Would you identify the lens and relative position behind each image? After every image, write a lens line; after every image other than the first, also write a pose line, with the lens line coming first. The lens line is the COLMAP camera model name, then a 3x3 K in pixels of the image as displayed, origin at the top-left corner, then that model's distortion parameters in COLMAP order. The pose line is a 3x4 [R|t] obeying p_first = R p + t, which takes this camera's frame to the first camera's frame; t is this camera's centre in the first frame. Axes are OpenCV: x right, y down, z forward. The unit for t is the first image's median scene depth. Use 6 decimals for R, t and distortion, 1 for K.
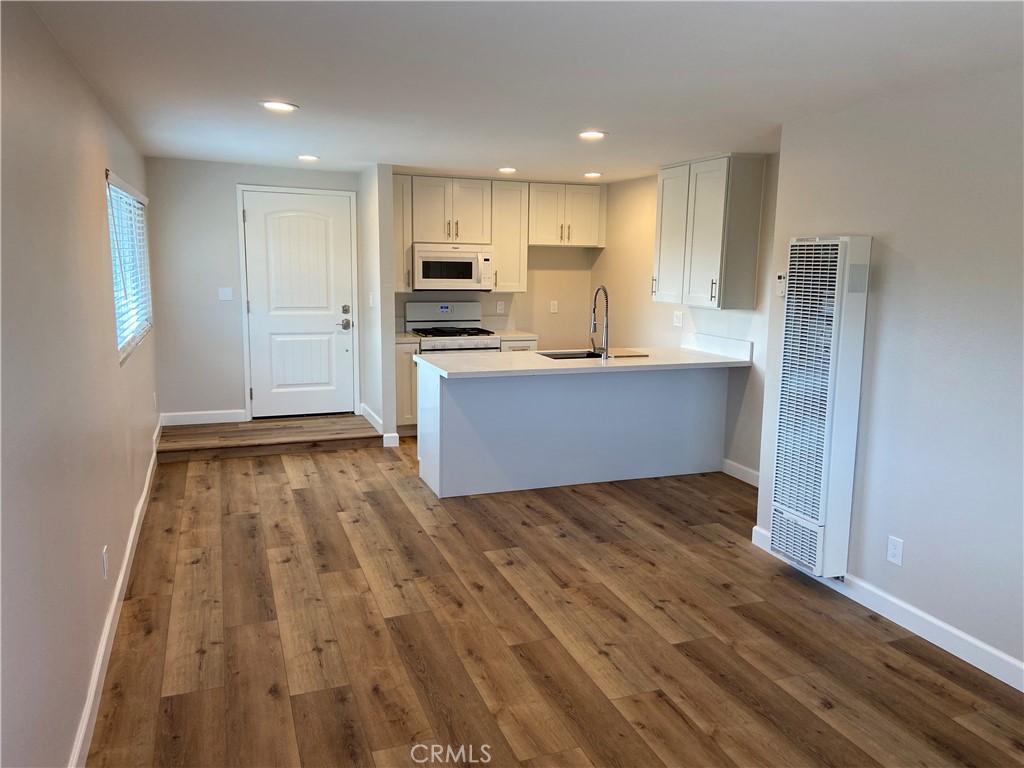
lens RADIAL K [[776.0, 0, 518.9], [0, 776.0, 388.6], [0, 0, 1]] dist [0.060161, -0.049077]
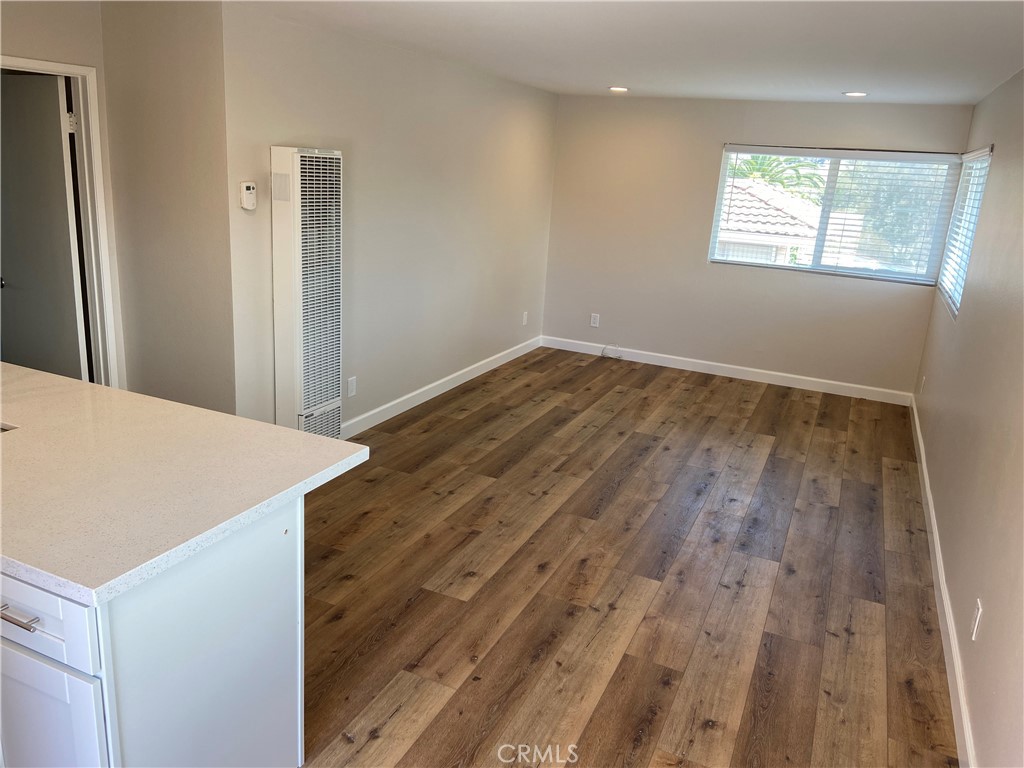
lens RADIAL K [[776.0, 0, 512.4], [0, 776.0, 382.1], [0, 0, 1]] dist [0.060161, -0.049077]
pose [[-0.701617, -0.251031, 0.666871, -0.542161], [0.049039, 0.916658, 0.396653, -0.284255], [-0.710865, 0.311001, -0.630832, 1.439859]]
